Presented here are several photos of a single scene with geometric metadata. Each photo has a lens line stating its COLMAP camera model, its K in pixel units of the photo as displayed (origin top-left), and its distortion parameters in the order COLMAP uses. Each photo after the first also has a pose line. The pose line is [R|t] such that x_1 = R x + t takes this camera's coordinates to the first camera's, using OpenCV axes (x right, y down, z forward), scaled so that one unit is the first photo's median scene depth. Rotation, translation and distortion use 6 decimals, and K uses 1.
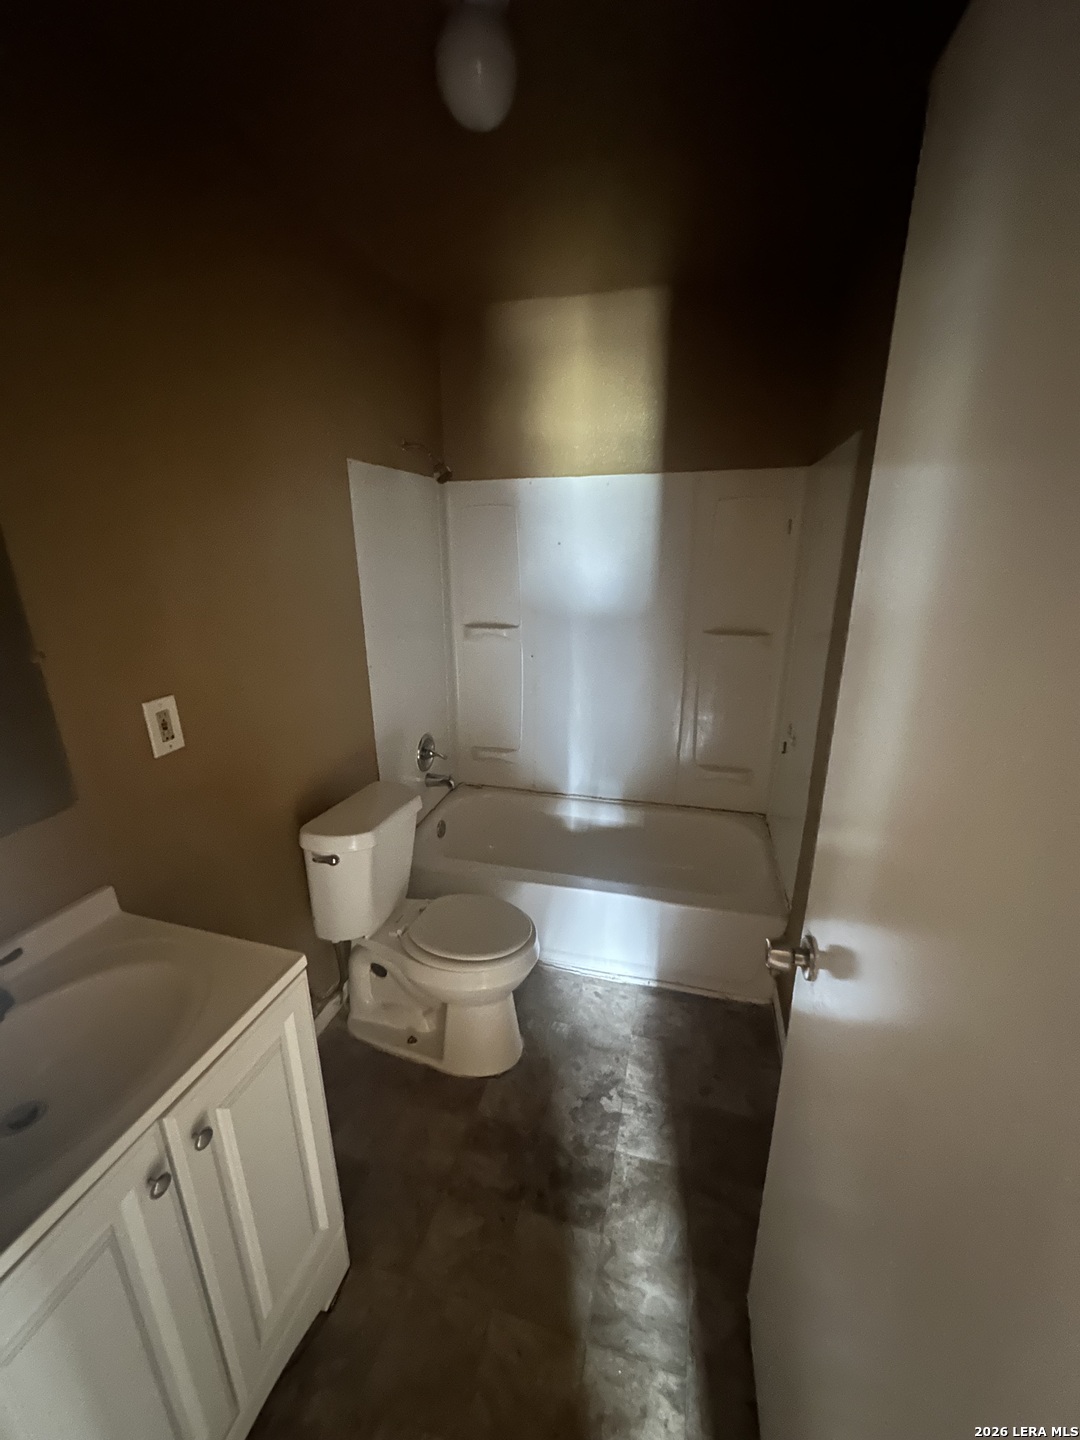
lens RADIAL K [[574.9, 0, 537.3], [0, 574.9, 719.4], [0, 0, 1]] dist [-0.005518, 0.000883]
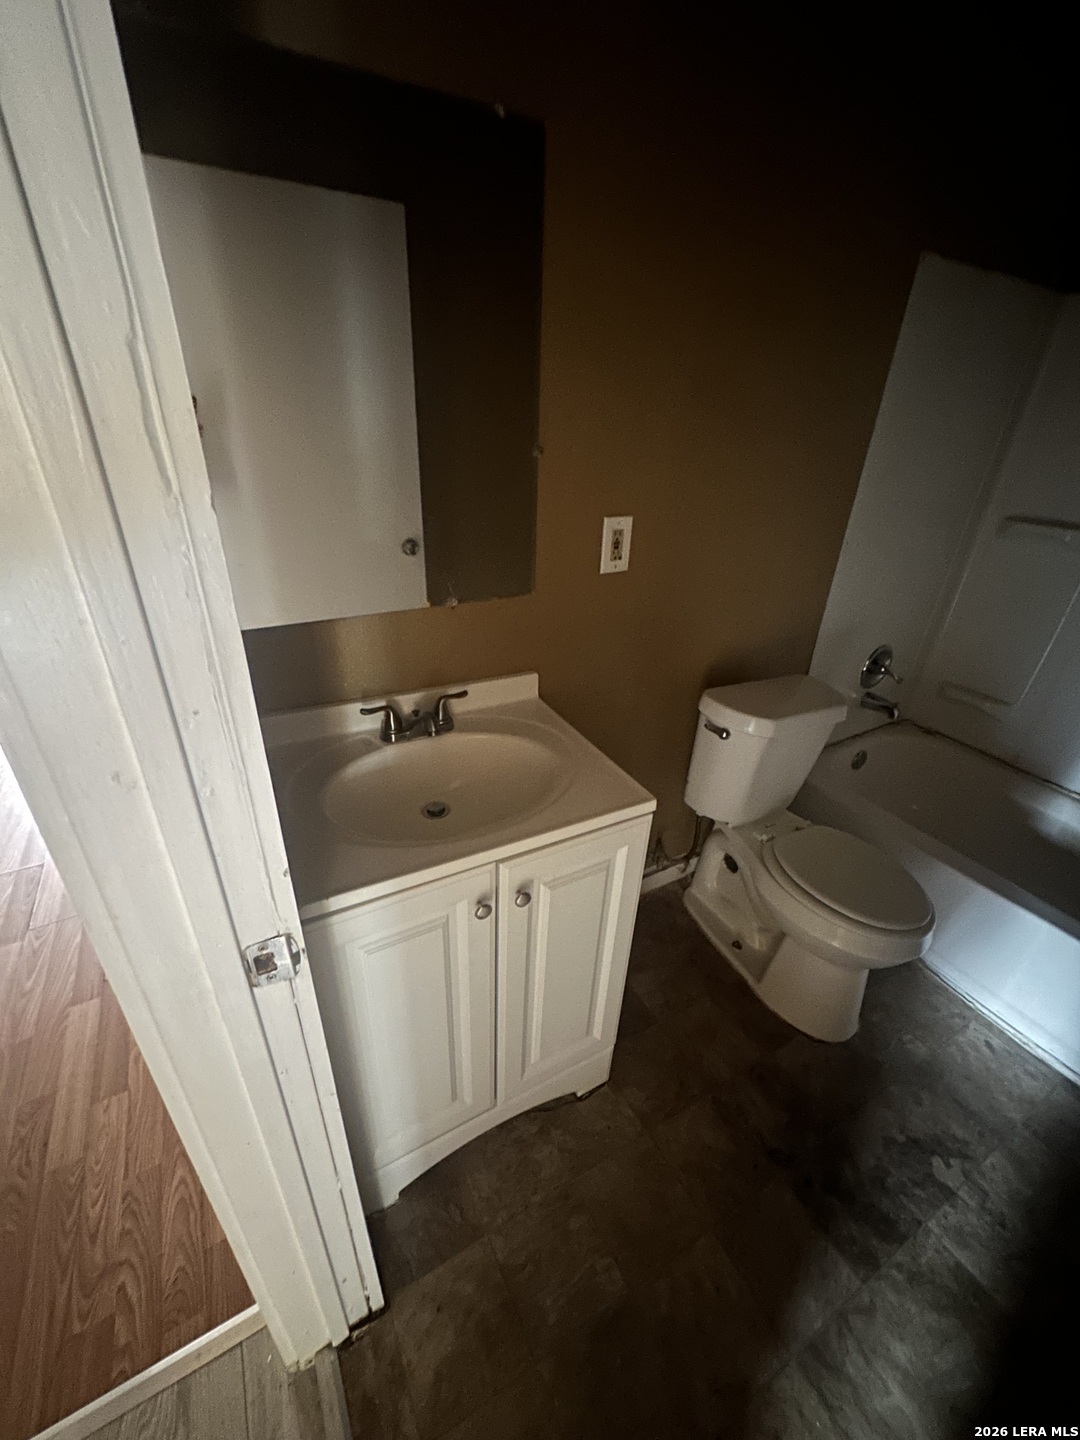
lens RADIAL K [[574.9, 0, 537.3], [0, 574.9, 719.4], [0, 0, 1]] dist [-0.005518, 0.000883]
pose [[0.698467, 0.361885, -0.617401, 0.001454], [-0.250765, 0.931787, 0.262469, 0.051976], [0.670270, -0.028503, 0.741570, 0.098720]]
